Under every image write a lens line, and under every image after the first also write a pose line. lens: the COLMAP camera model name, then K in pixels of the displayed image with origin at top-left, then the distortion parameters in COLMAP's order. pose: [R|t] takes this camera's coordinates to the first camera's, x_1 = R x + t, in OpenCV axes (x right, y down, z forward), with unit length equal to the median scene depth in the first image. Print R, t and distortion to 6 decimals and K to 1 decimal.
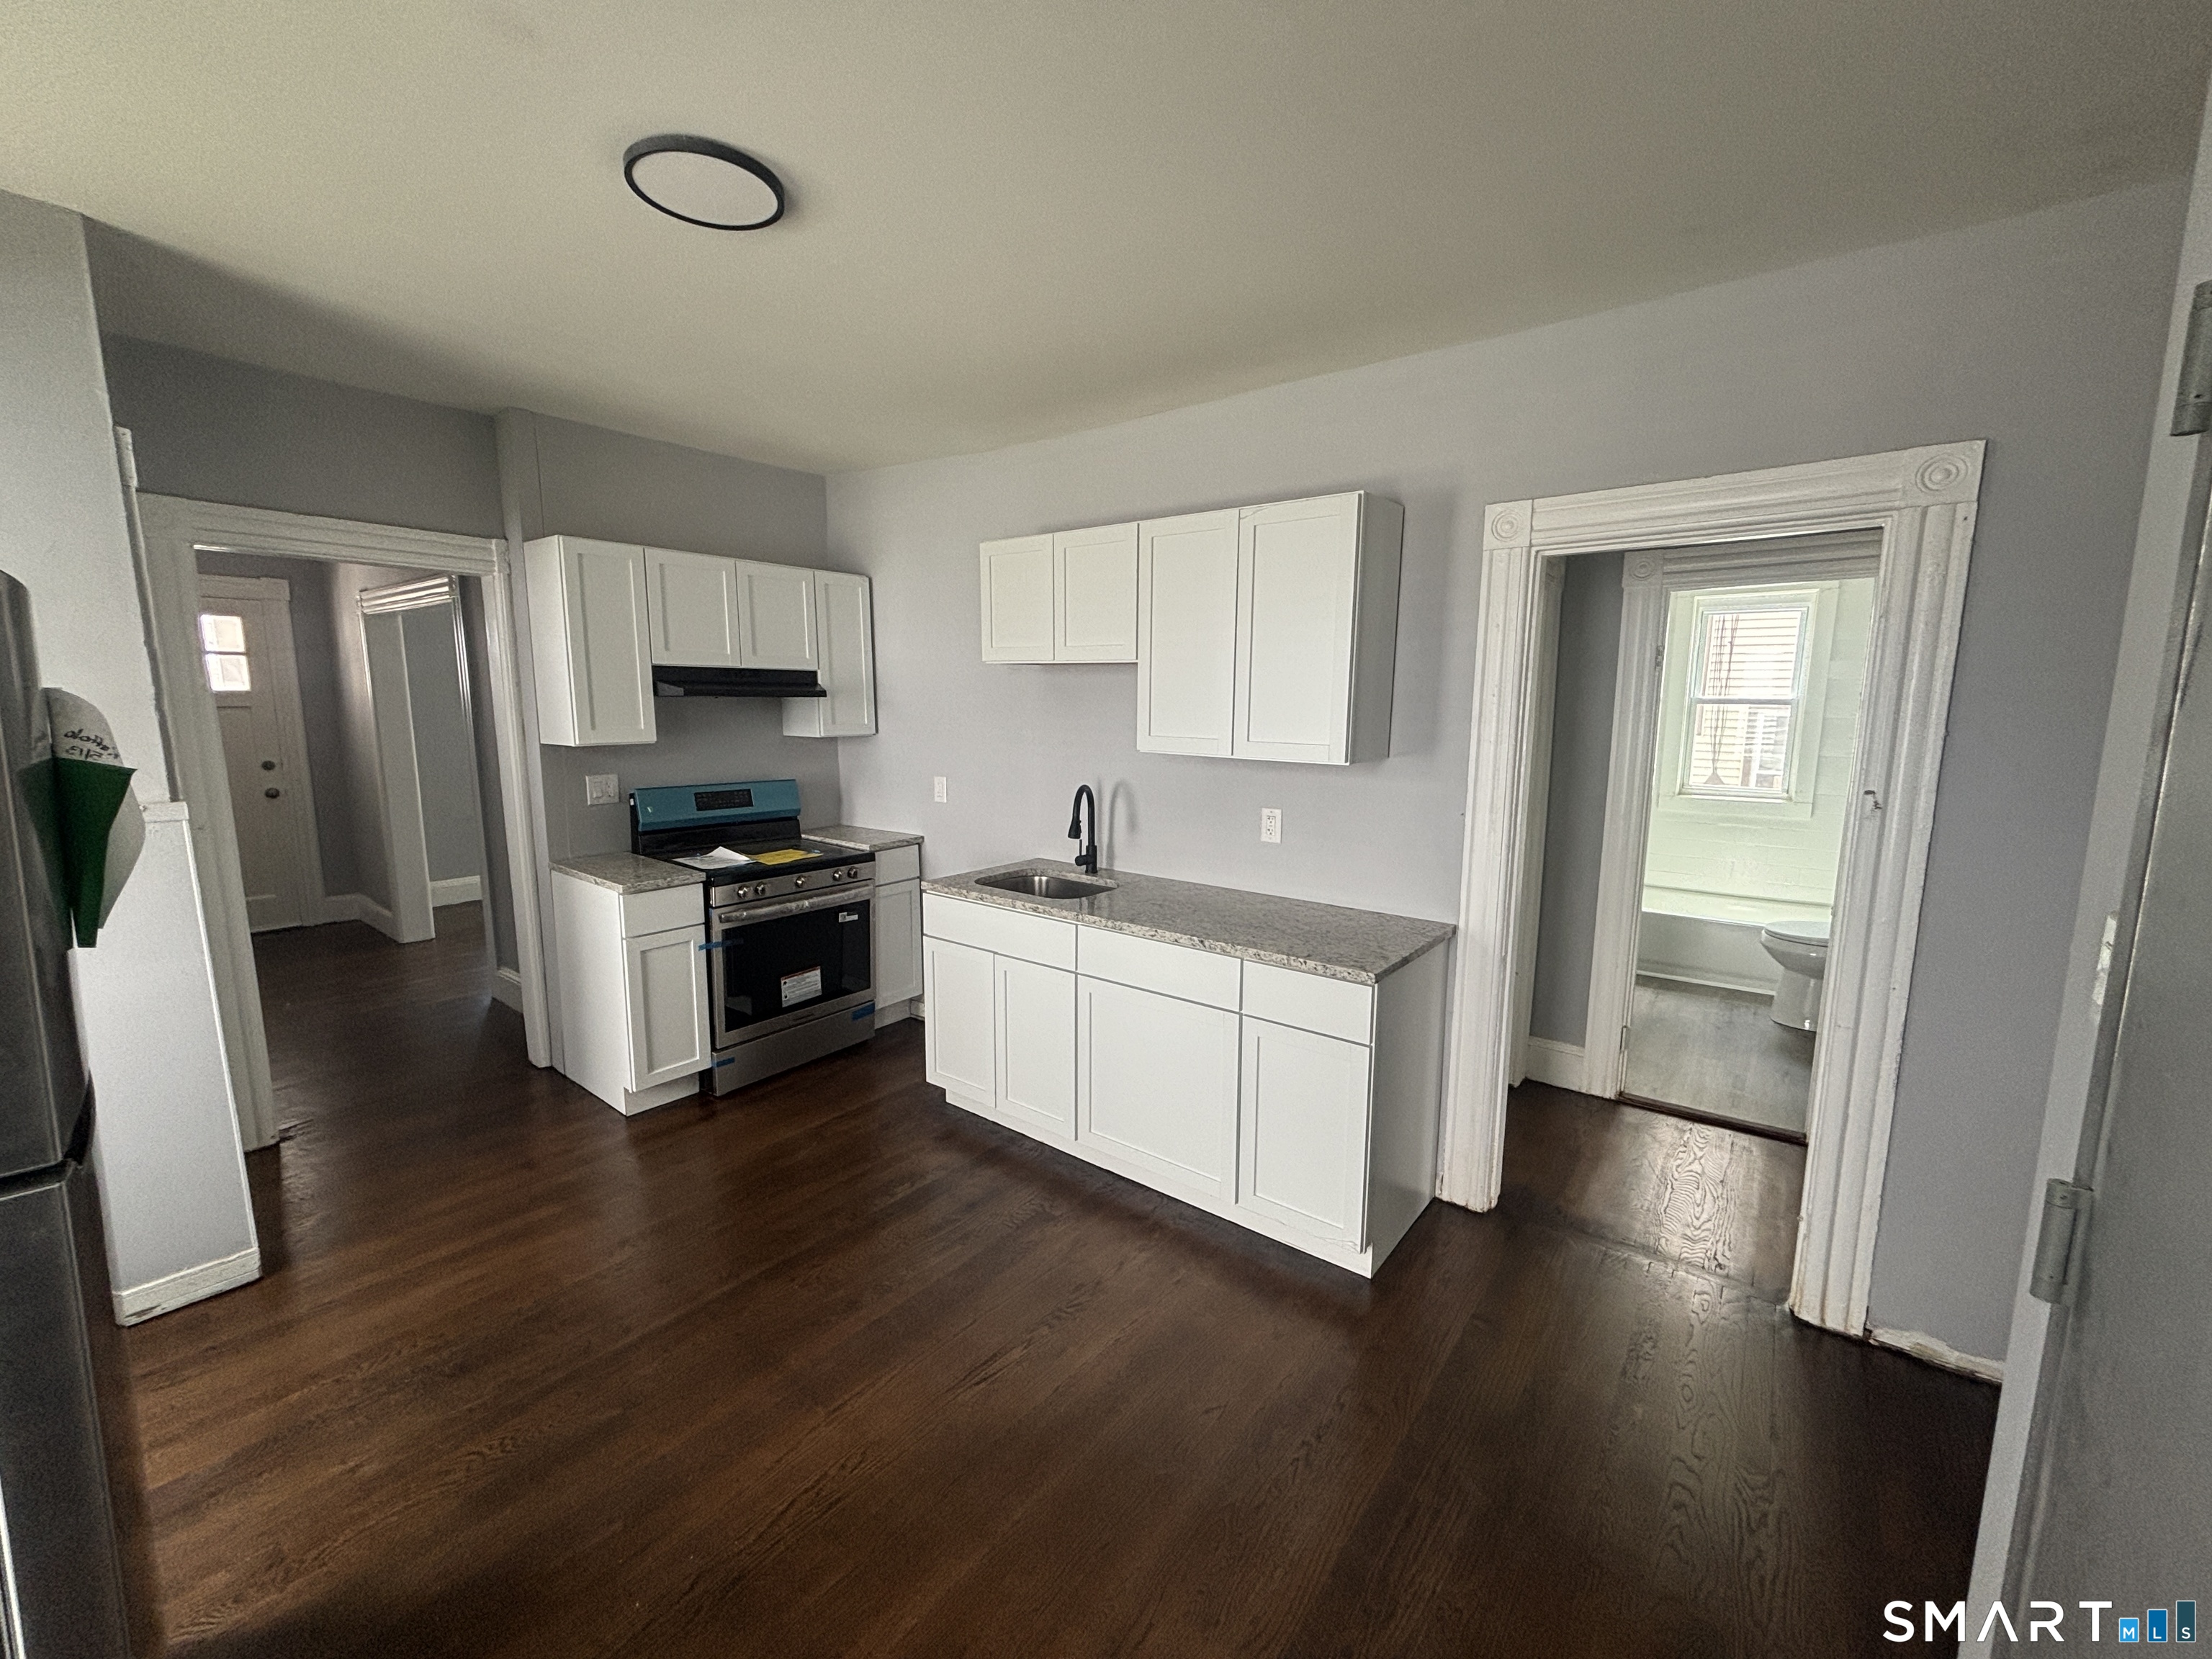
lens RADIAL K [[885.5, 0, 1112.2], [0, 885.5, 827.5], [0, 0, 1]] dist [0.000315, -0.000366]
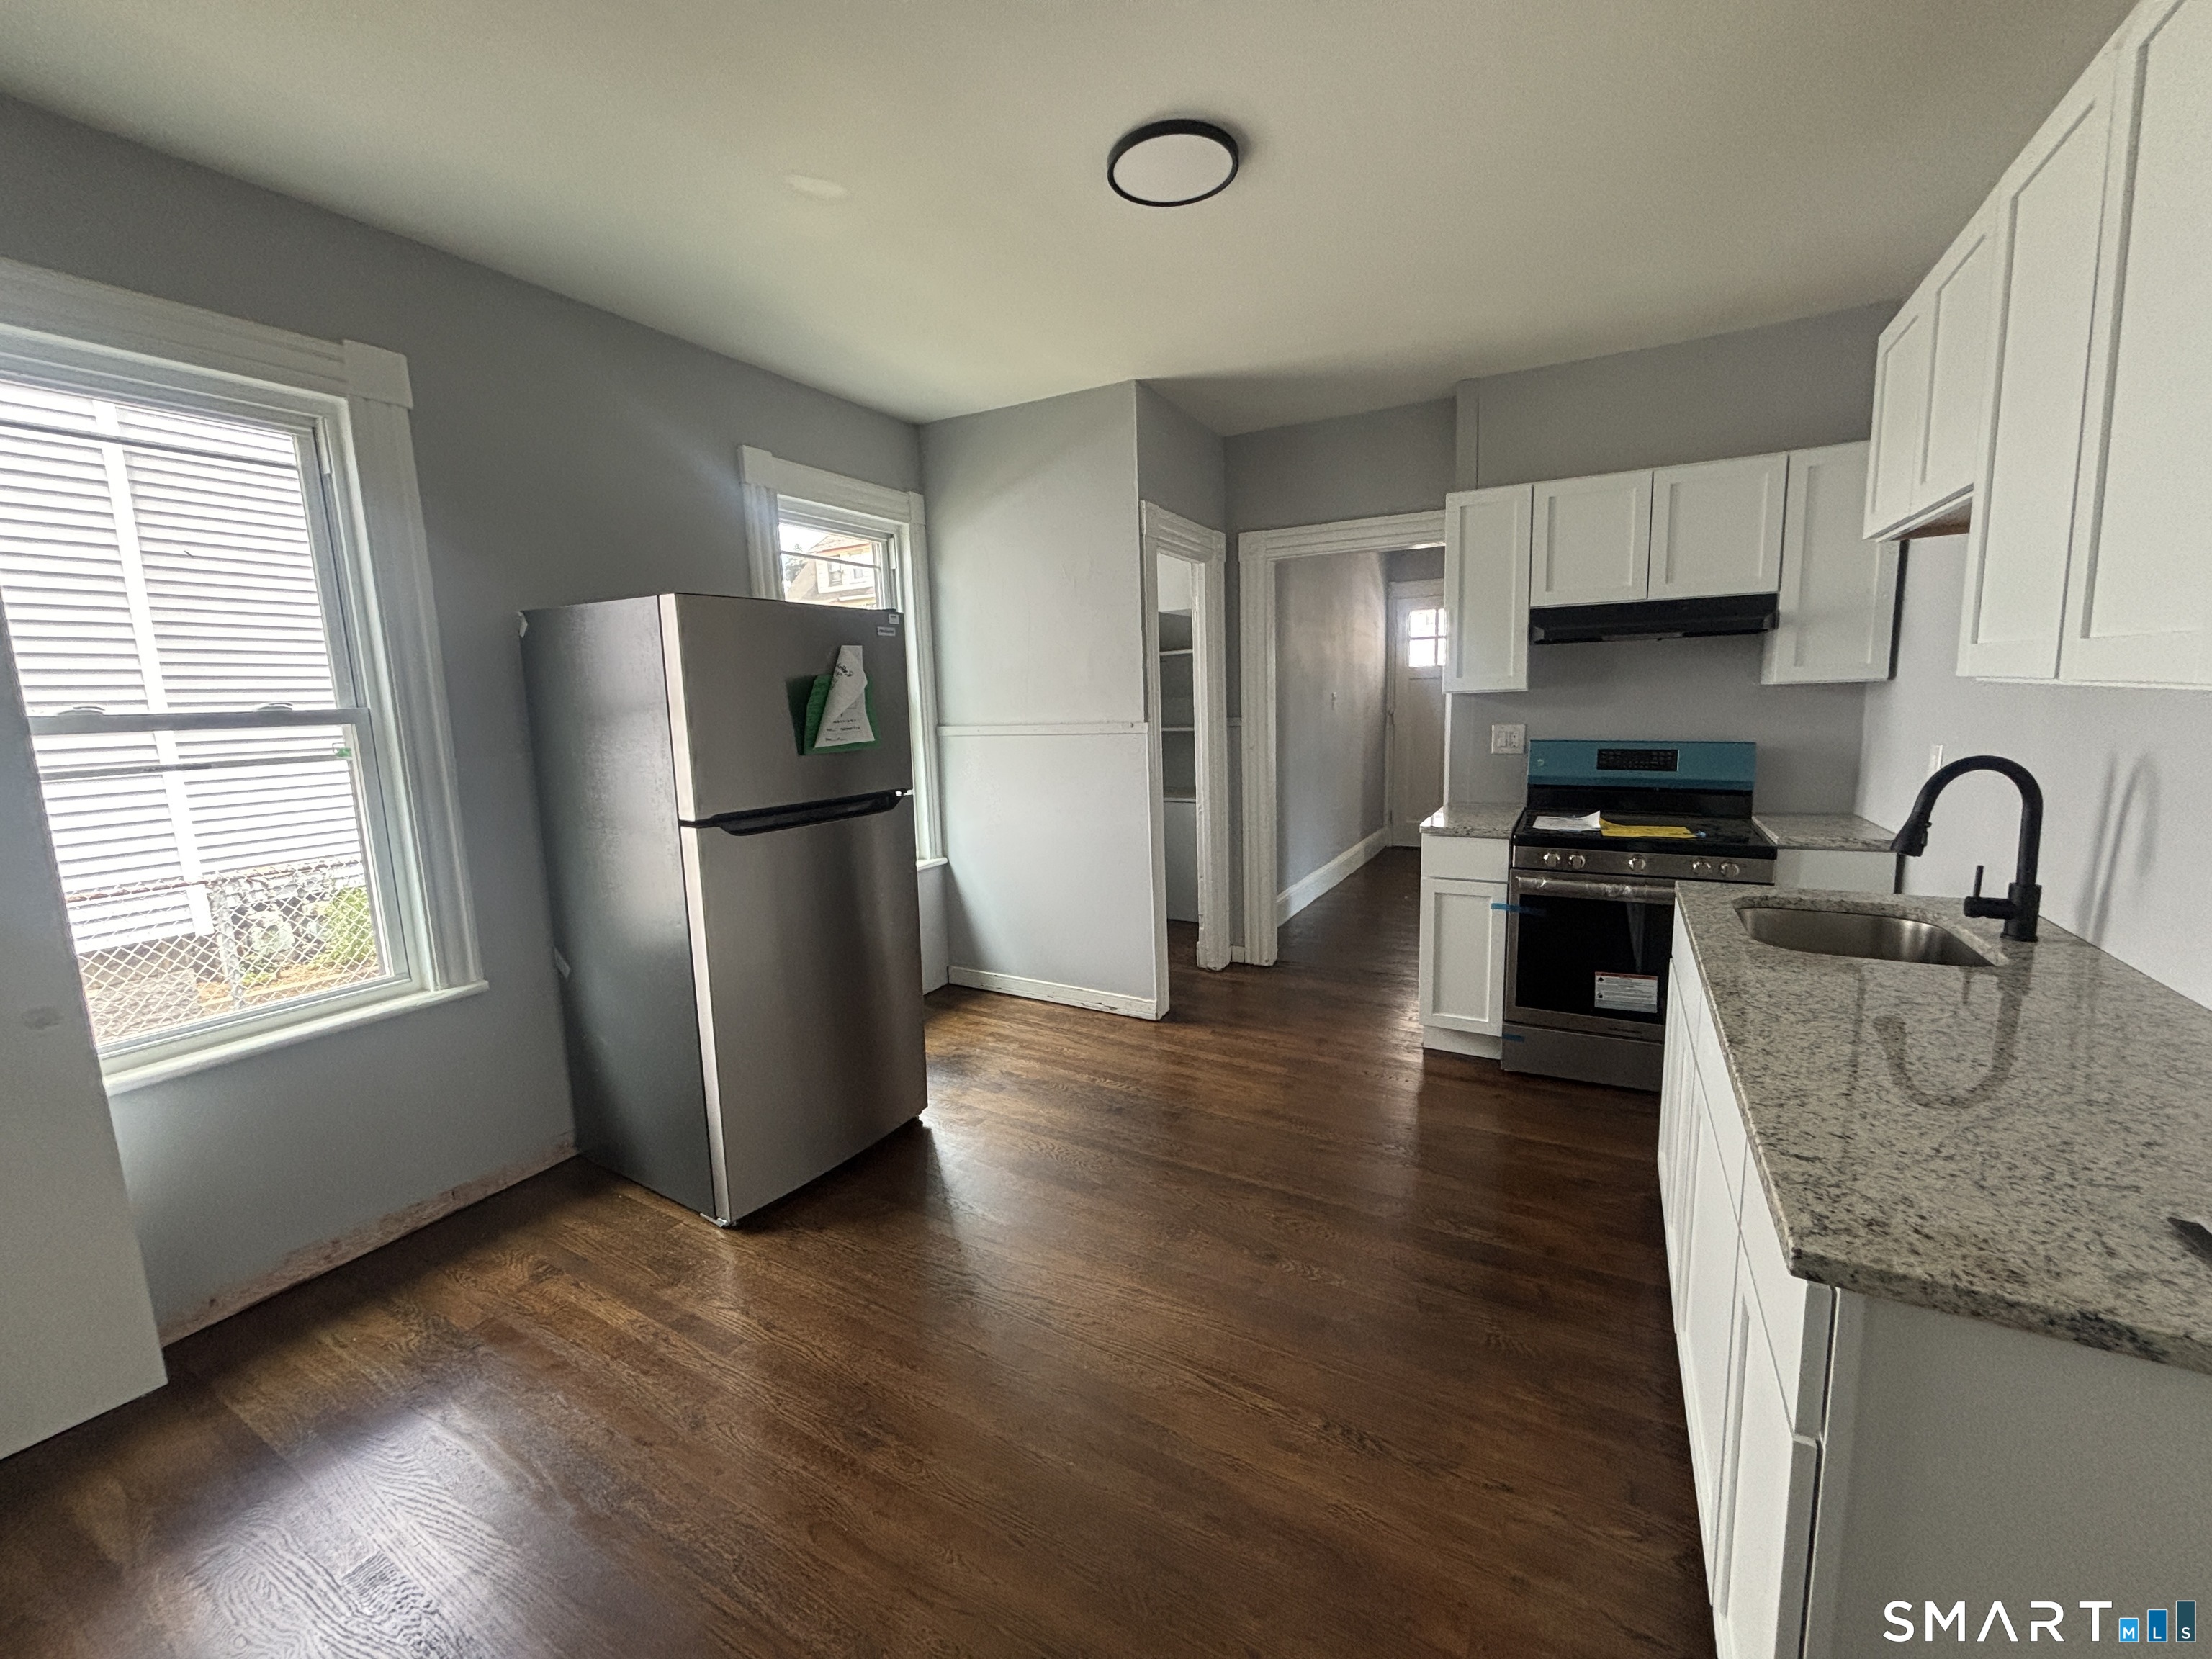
lens RADIAL K [[891.6, 0, 1106.0], [0, 891.6, 829.5], [0, 0, 1]] dist [-0.000283, -0.000151]
pose [[0.147822, 0.134225, -0.979863, 0.382320], [-0.111636, 0.986680, 0.118317, -0.010892], [0.982693, 0.091898, 0.160837, 0.417133]]
